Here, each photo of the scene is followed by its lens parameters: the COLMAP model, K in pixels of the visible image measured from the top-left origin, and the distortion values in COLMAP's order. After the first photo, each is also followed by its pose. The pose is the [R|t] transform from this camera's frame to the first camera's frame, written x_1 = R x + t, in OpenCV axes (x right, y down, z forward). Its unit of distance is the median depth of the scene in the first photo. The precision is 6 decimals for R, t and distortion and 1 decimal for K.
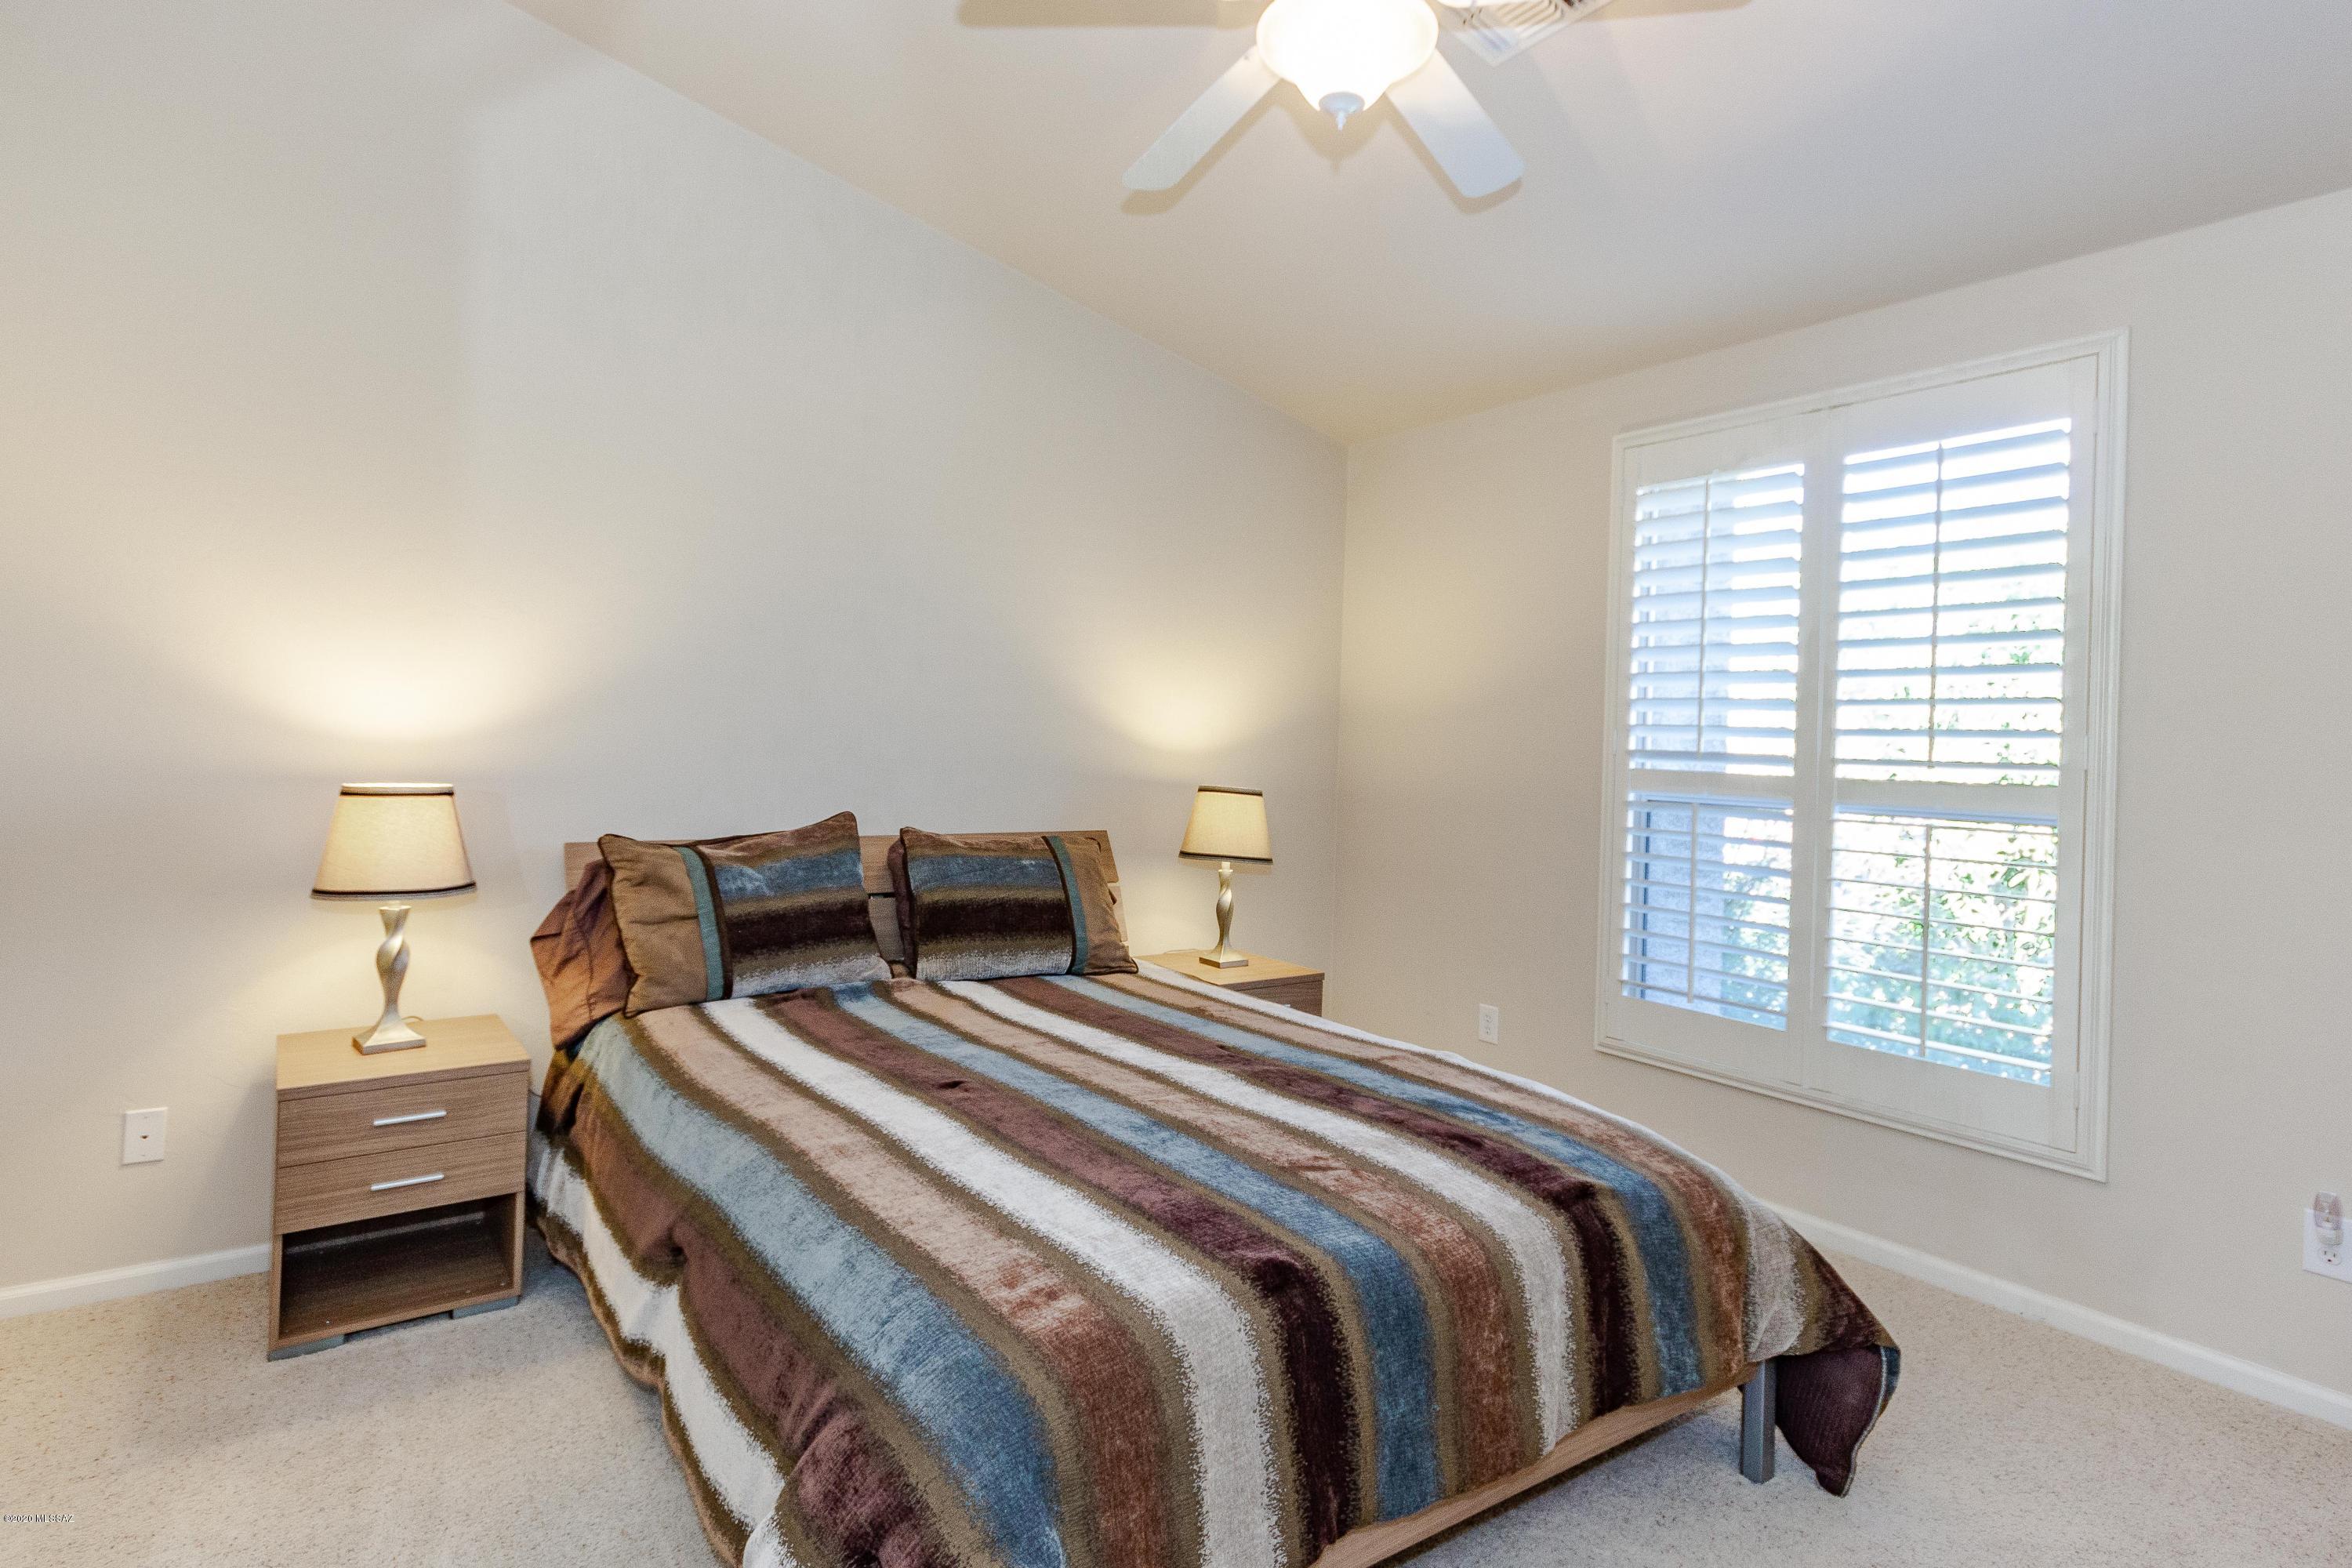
lens RADIAL K [[1132.1, 0, 1183.2], [0, 1132.1, 784.0], [0, 0, 1]] dist [0.013358, 0.000065]
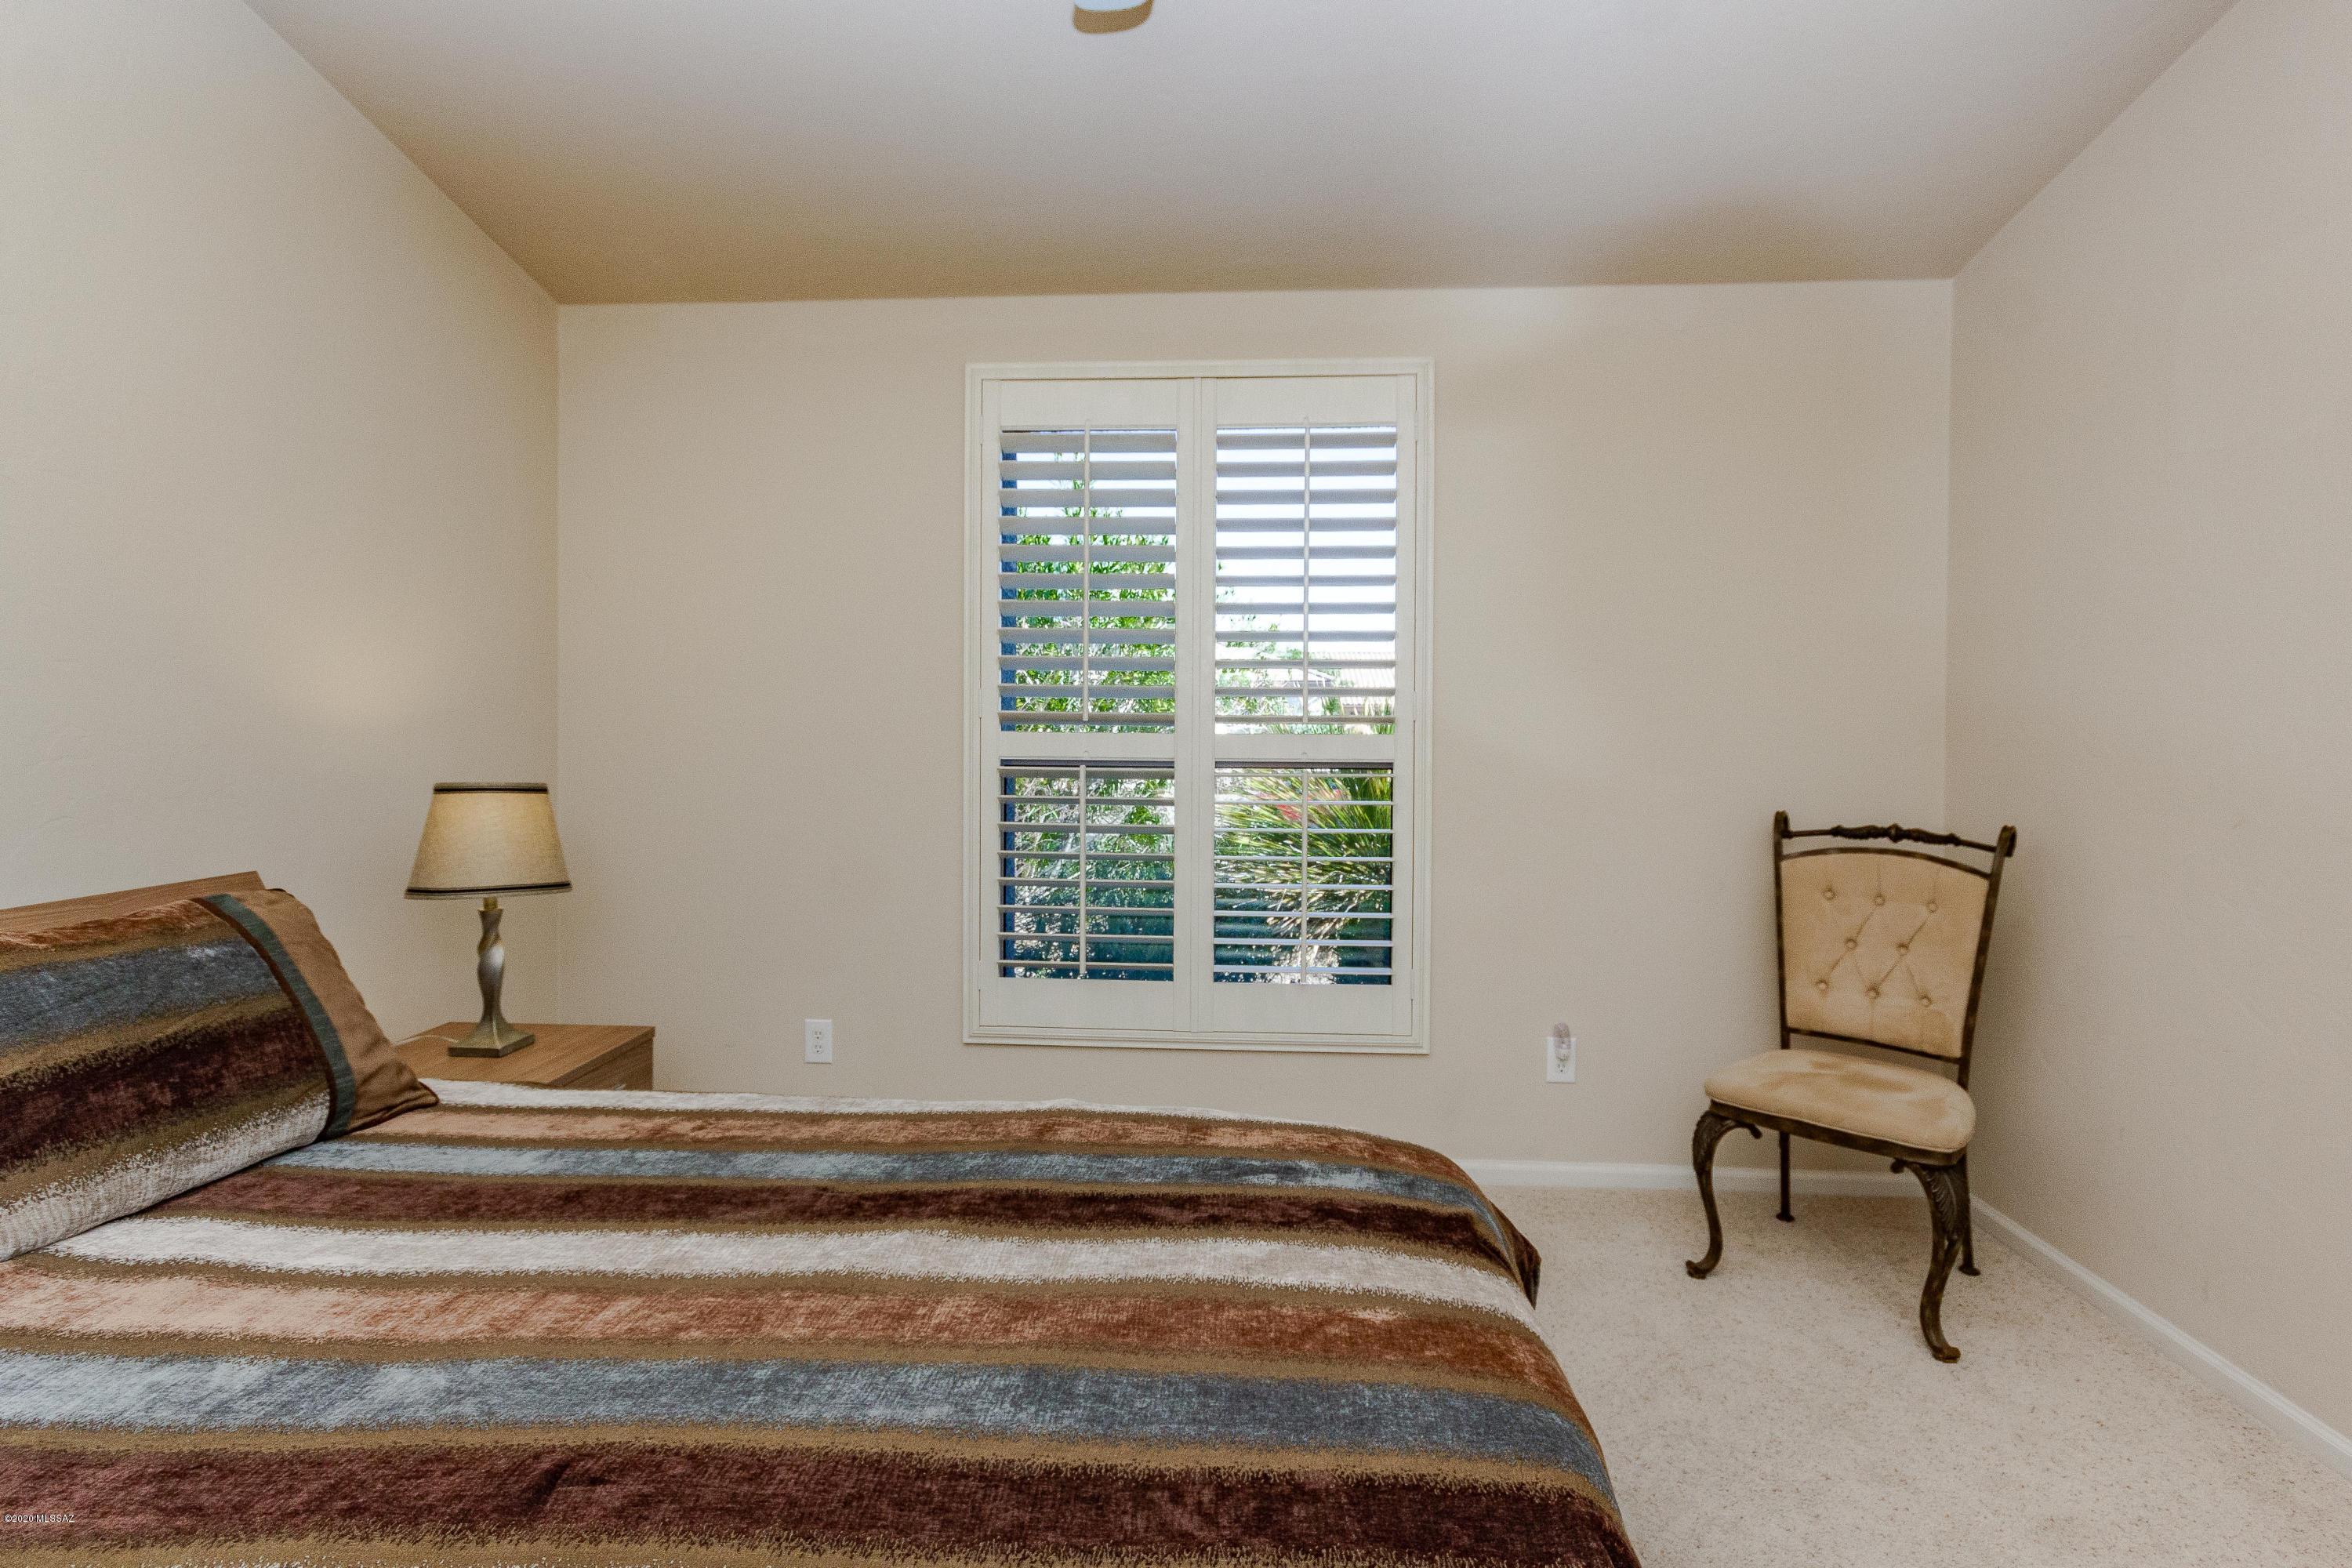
lens RADIAL K [[1132.1, 0, 1183.2], [0, 1132.1, 784.0], [0, 0, 1]] dist [0.013358, 0.000065]
pose [[0.662337, -0.067480, 0.746161, -0.231576], [0.041494, 0.997711, 0.053396, -0.018445], [-0.748056, -0.004405, 0.663621, 0.325874]]
